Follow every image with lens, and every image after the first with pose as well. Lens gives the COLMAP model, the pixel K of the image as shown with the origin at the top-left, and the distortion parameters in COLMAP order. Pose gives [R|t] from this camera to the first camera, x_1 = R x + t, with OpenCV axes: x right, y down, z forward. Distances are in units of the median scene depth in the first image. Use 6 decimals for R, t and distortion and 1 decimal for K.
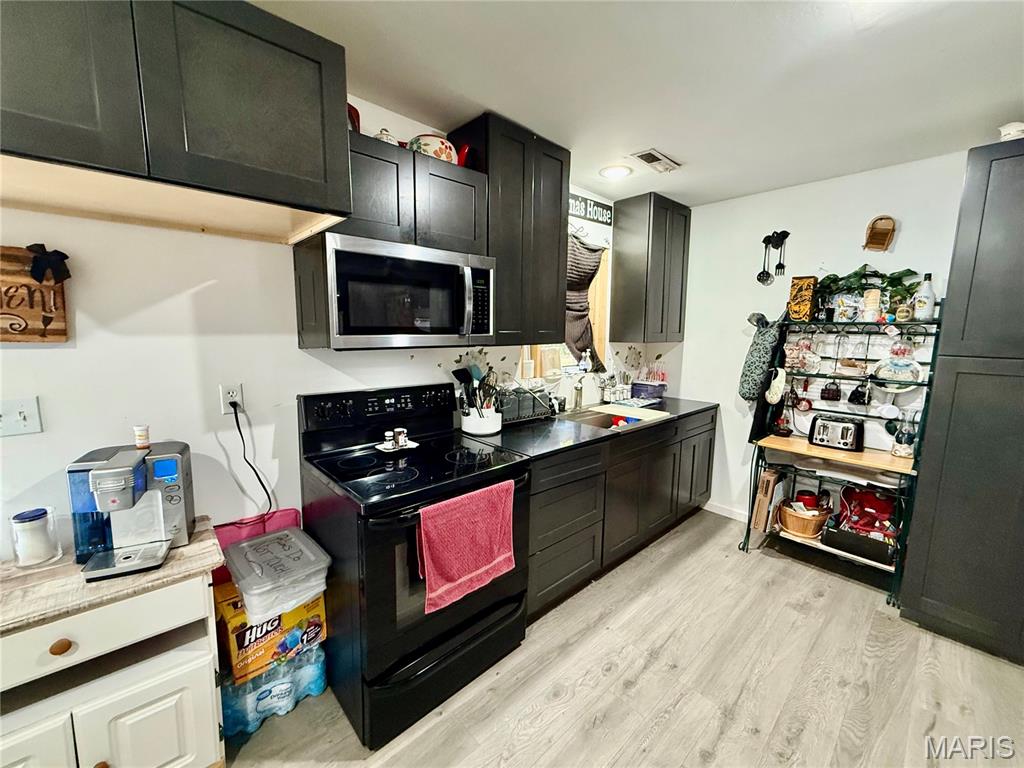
lens RADIAL K [[409.0, 0, 508.1], [0, 409.0, 383.4], [0, 0, 1]] dist [-0.000968, -0.000047]
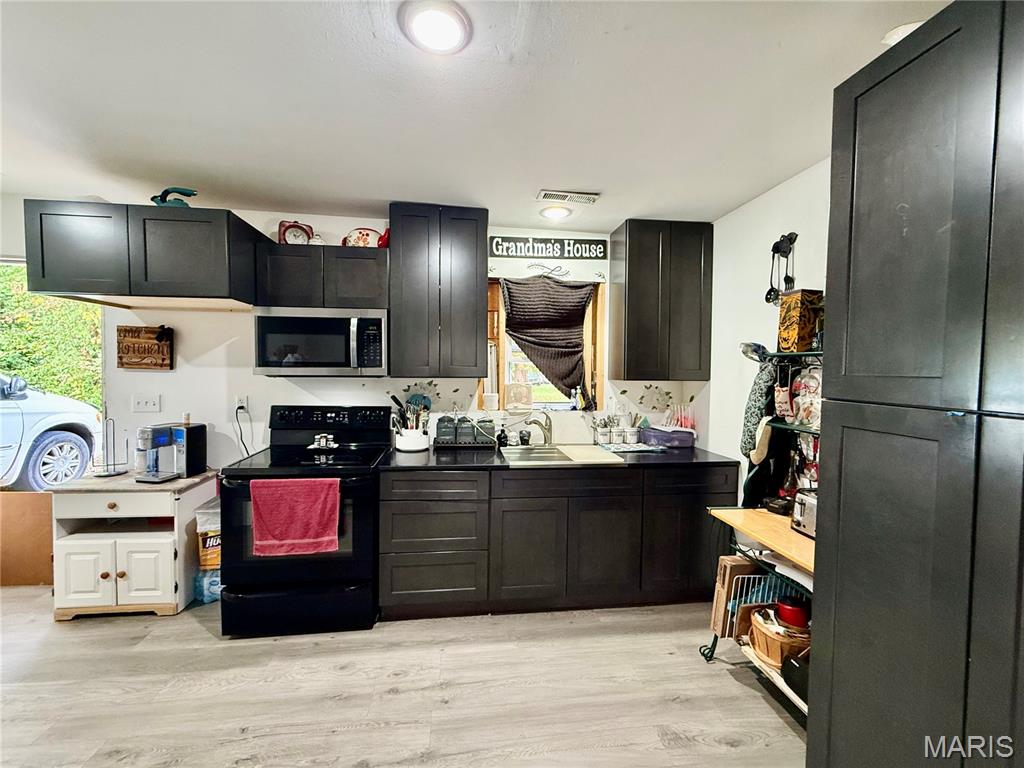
lens RADIAL K [[409.0, 0, 508.8], [0, 409.0, 382.8], [0, 0, 1]] dist [-0.000968, -0.000047]
pose [[0.817310, 0.018565, -0.575899, 0.878615], [-0.078266, 0.993794, -0.079038, -0.002880], [0.570858, 0.109672, 0.813691, 0.165043]]
